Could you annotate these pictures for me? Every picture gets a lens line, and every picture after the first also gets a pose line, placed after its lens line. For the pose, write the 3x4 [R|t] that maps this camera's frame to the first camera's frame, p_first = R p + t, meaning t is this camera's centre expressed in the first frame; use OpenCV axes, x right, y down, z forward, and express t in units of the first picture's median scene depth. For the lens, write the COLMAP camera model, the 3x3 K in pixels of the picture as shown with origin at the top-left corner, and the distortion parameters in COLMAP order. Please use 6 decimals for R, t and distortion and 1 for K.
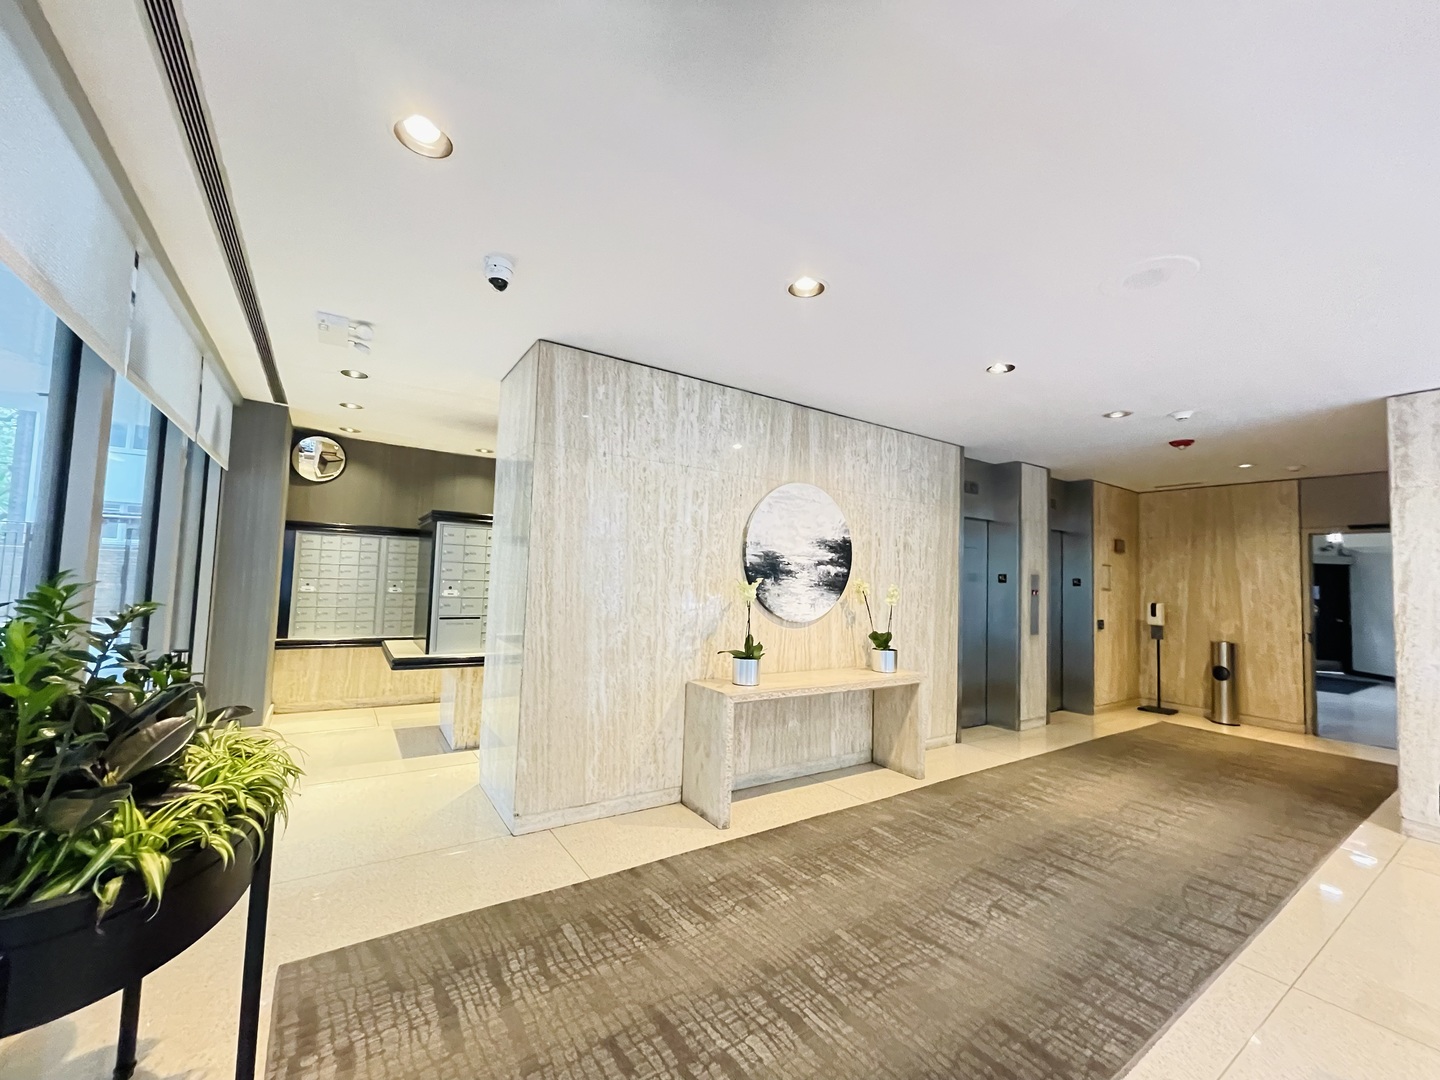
lens RADIAL K [[580.6, 0, 719.2], [0, 580.6, 542.3], [0, 0, 1]] dist [-0.001782, -0.000143]
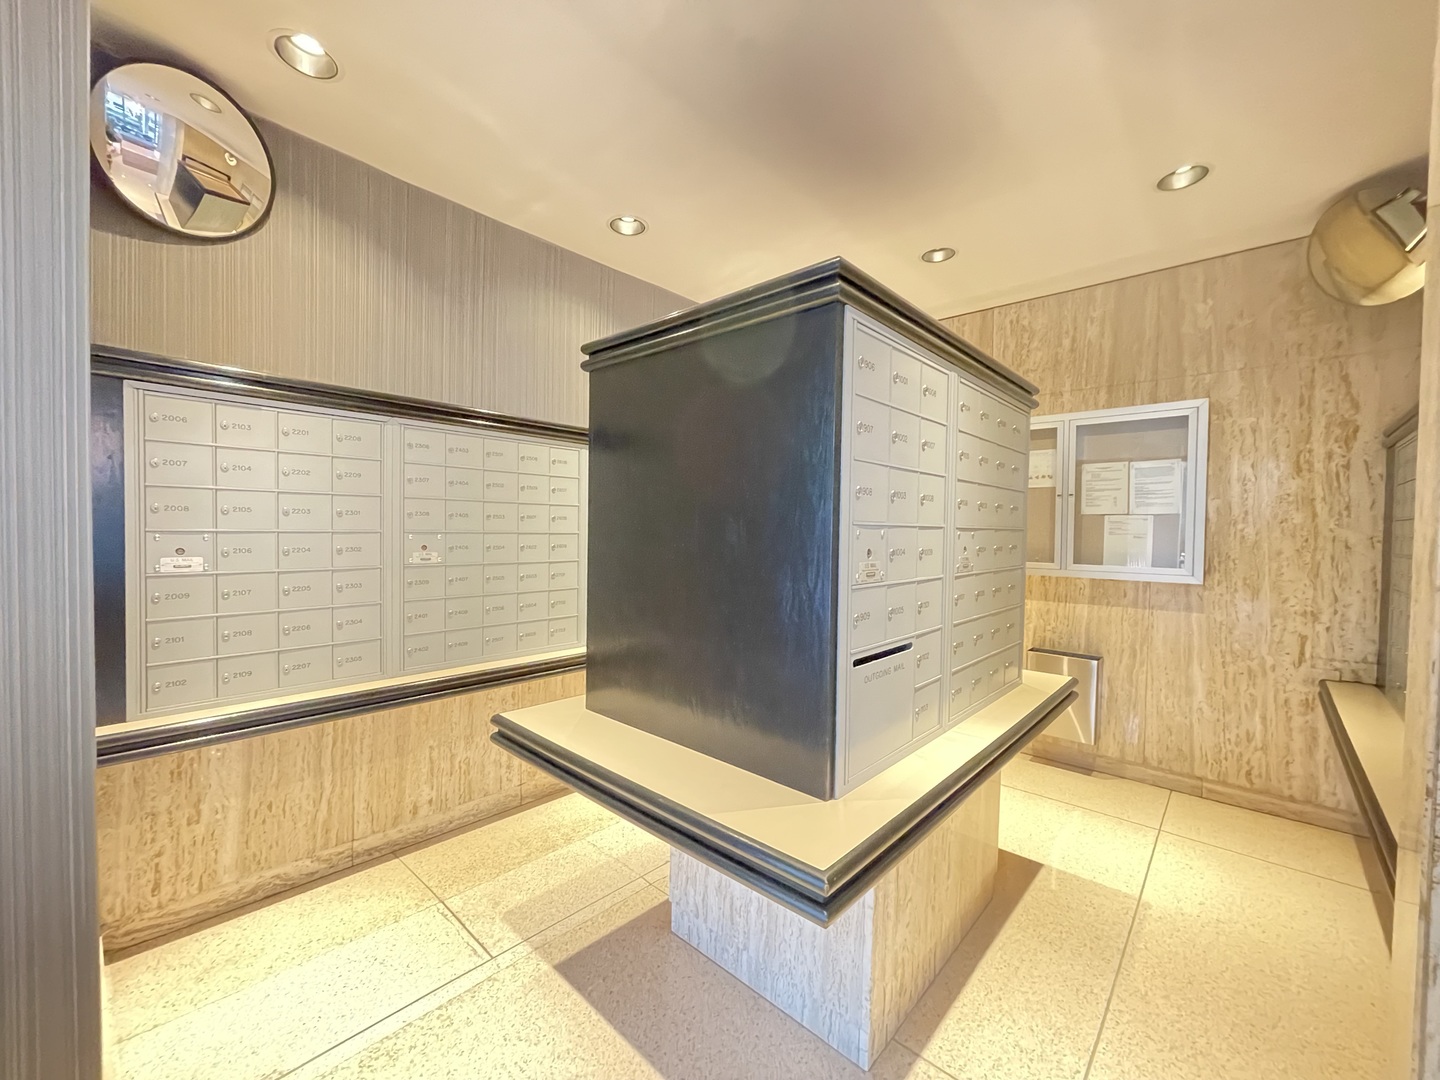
lens RADIAL K [[580.6, 0, 730.7], [0, 580.6, 539.5], [0, 0, 1]] dist [-0.001782, -0.000143]
pose [[0.969871, -0.019763, 0.242814, -0.477454], [-0.003439, 0.995494, 0.094761, 0.032946], [-0.243593, -0.092741, 0.965433, 0.596511]]
